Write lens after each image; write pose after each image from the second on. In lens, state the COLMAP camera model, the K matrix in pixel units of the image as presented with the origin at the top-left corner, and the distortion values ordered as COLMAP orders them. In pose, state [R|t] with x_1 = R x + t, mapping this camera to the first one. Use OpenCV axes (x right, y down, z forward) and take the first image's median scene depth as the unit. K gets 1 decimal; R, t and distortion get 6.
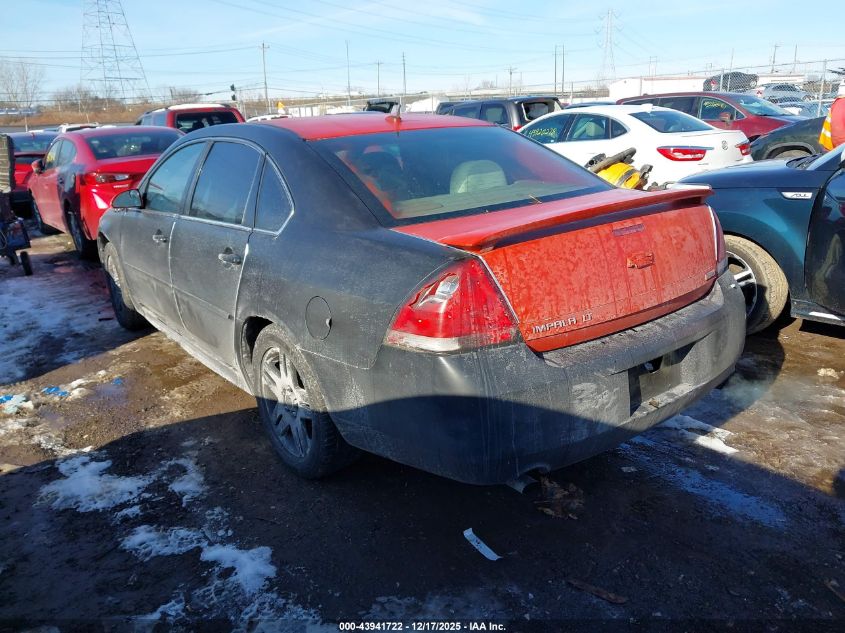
lens RADIAL K [[655.6, 0, 425.2], [0, 655.6, 293.2], [0, 0, 1]] dist [0.030127, -0.011038]
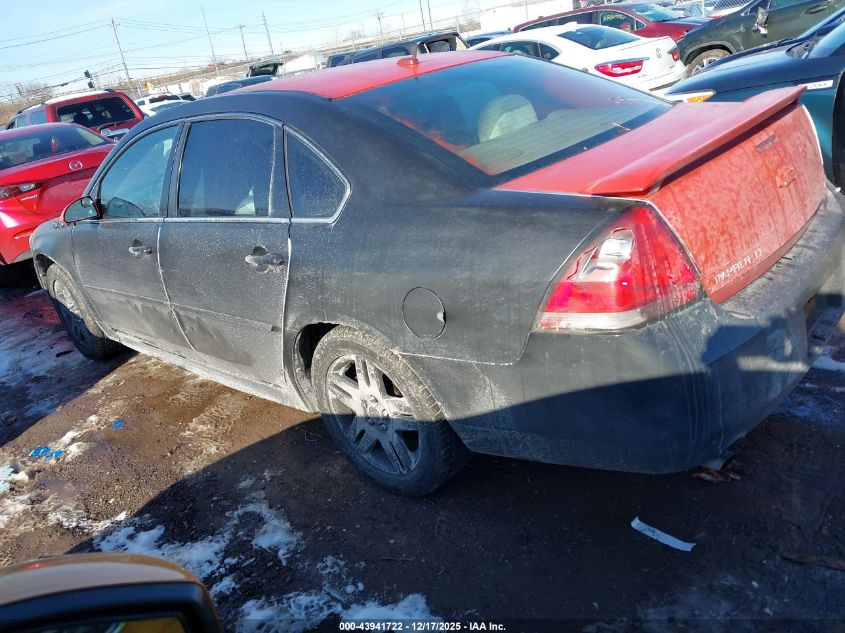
lens RADIAL K [[655.6, 0, 425.2], [0, 655.6, 293.2], [0, 0, 1]] dist [0.030127, -0.011038]
pose [[0.975074, -0.186251, 0.120585, -0.205764], [0.177508, 0.980889, 0.079673, -0.040763], [-0.133119, -0.056282, 0.989501, 0.158194]]
